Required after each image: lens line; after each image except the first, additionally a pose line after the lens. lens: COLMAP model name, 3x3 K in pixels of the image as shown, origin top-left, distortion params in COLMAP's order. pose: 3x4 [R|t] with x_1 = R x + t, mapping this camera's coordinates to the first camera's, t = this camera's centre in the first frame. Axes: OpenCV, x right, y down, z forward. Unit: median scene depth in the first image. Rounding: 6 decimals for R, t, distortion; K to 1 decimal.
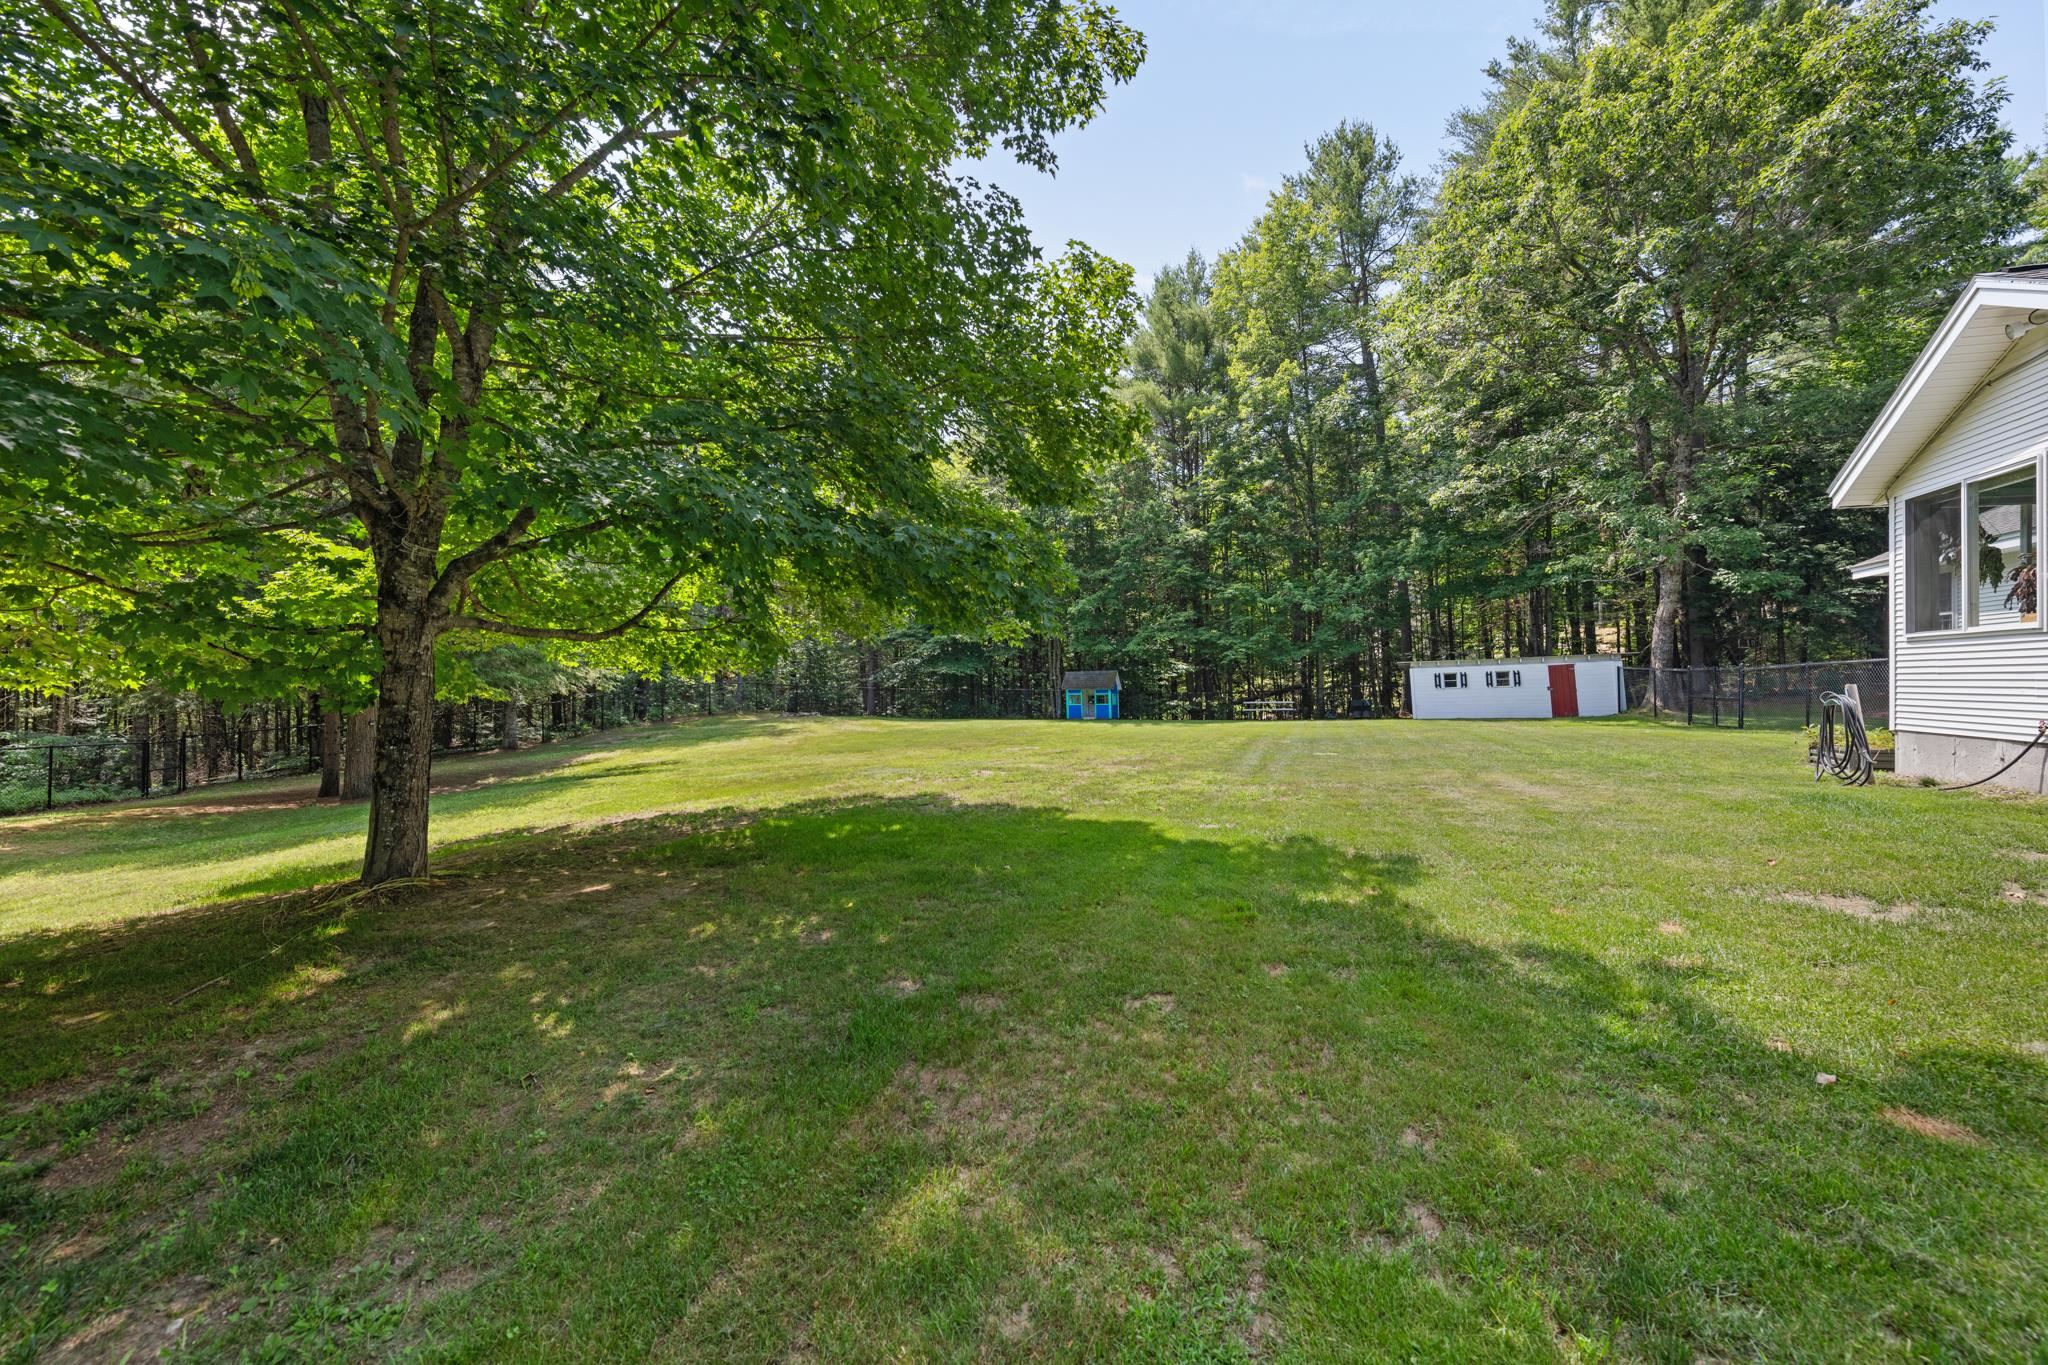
lens RADIAL K [[809.7, 0, 1029.2], [0, 809.7, 658.5], [0, 0, 1]] dist [0.005617, -0.000807]
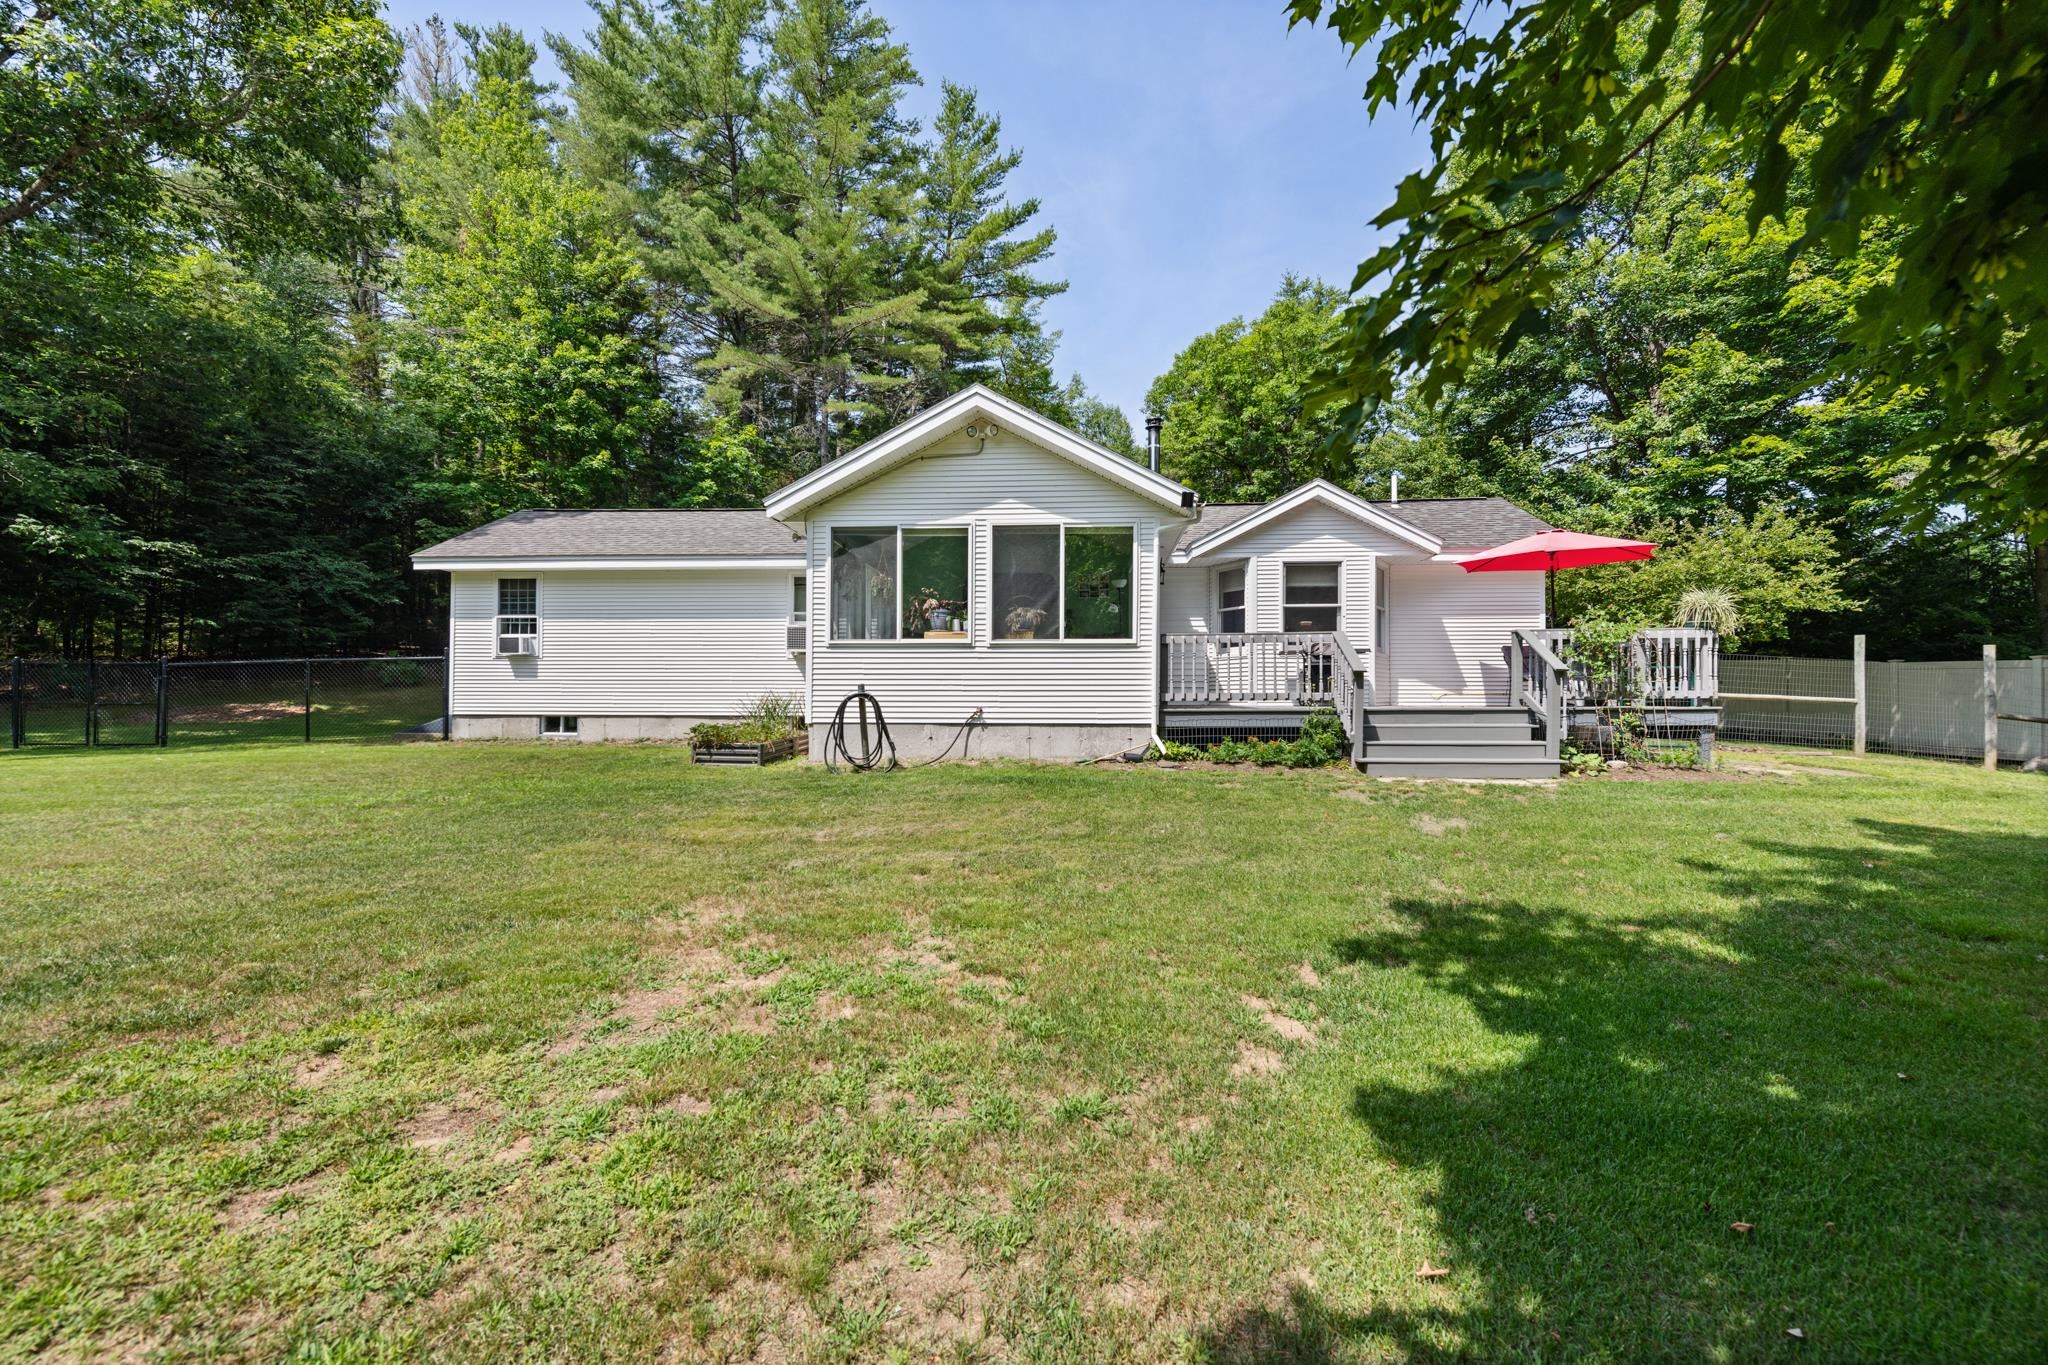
lens RADIAL K [[825.1, 0, 1005.1], [0, 825.1, 684.0], [0, 0, 1]] dist [0.010977, -0.000035]
pose [[-0.301892, -0.007545, 0.953312, -0.053830], [-0.022761, 0.999741, 0.000704, 0.010138], [-0.953071, -0.021486, -0.301985, 0.427473]]
